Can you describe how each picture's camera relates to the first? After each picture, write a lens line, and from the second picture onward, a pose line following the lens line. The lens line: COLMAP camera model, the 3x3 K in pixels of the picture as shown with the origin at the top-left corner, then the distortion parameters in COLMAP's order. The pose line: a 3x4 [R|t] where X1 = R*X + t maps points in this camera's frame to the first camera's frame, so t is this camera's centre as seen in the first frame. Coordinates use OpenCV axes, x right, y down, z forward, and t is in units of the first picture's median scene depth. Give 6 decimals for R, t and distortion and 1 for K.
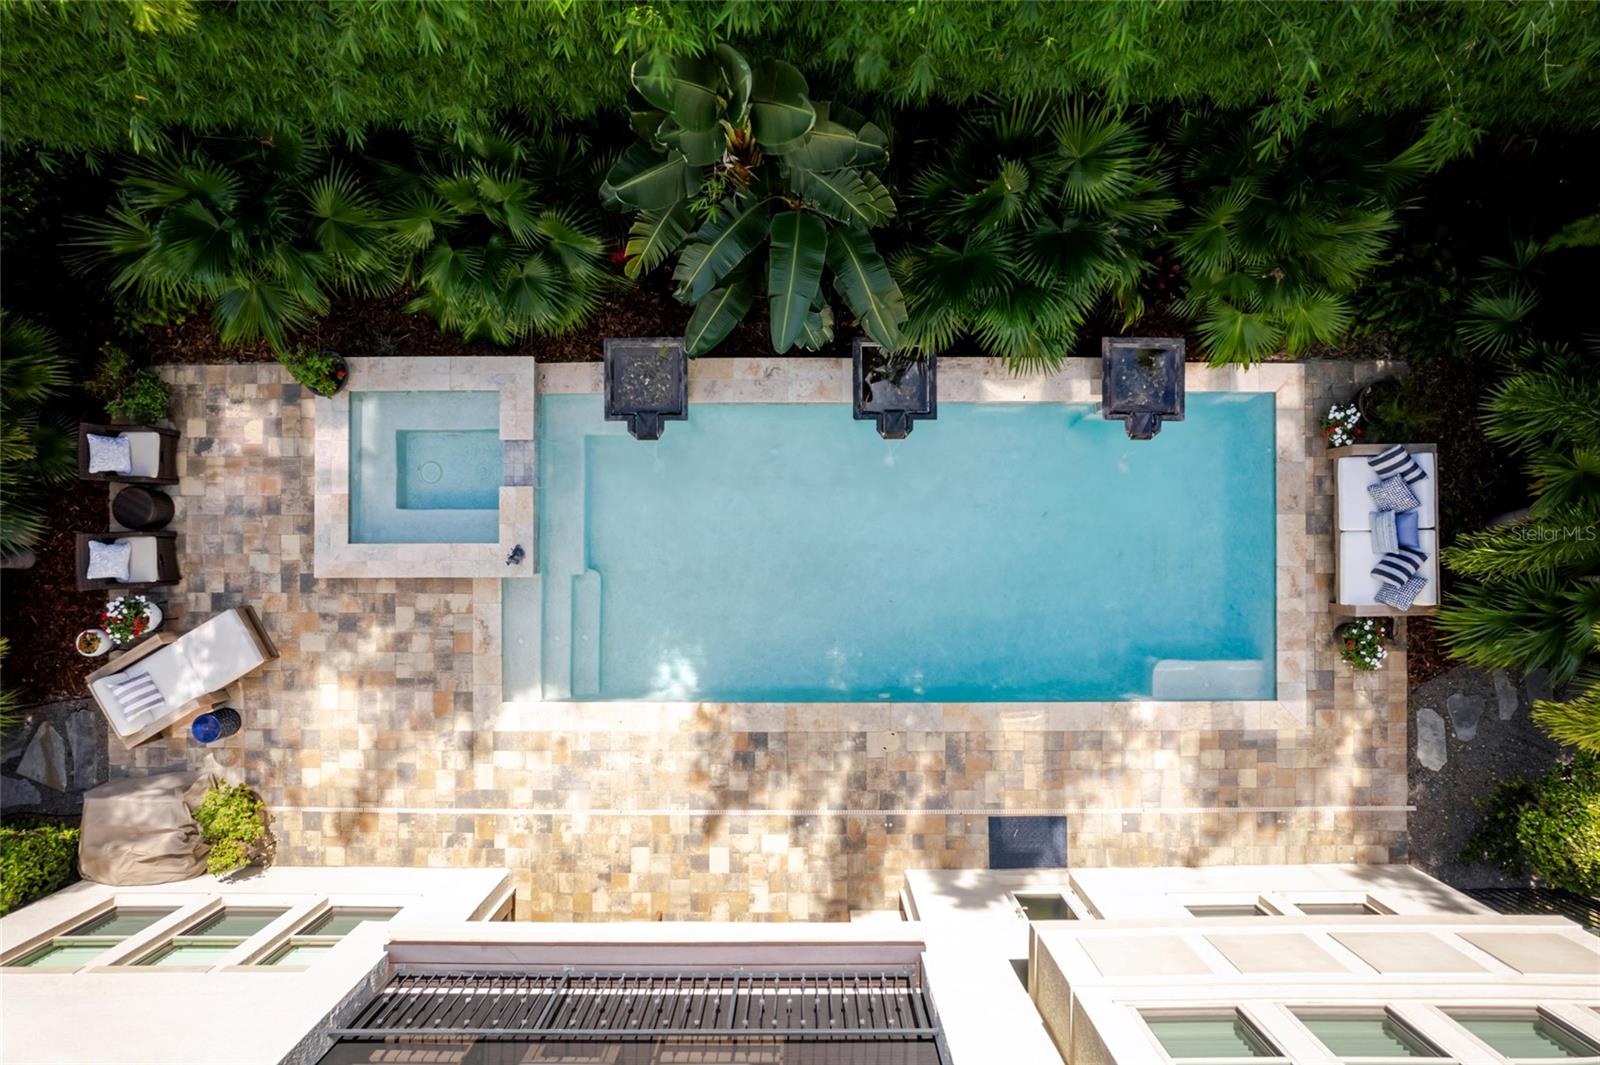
lens RADIAL K [[1017.4, 0, 802.6], [0, 1017.4, 502.9], [0, 0, 1]] dist [-0.085436, 0.034514]
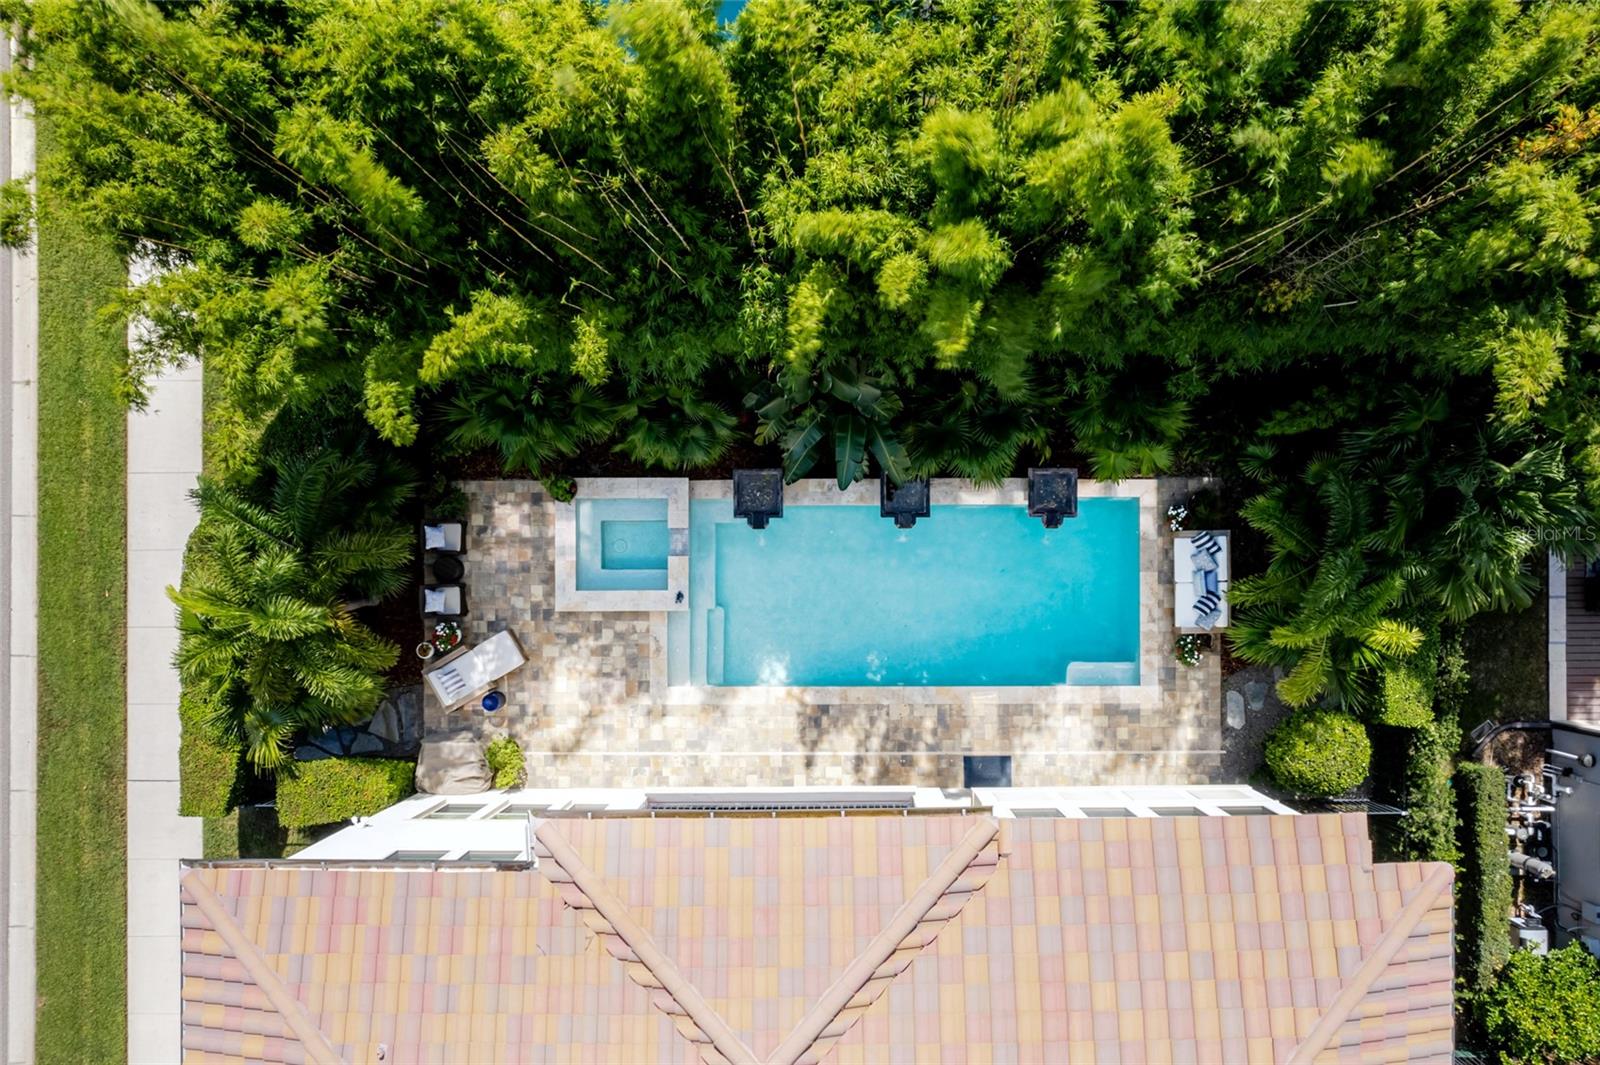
lens RADIAL K [[1016.5, 0, 831.5], [0, 1016.5, 536.2], [0, 0, 1]] dist [-0.080739, 0.059678]
pose [[0.999966, -0.001483, -0.008126, -0.017666], [0.001431, 0.999978, -0.006404, -0.037687], [0.008135, 0.006392, 0.999946, -0.666522]]
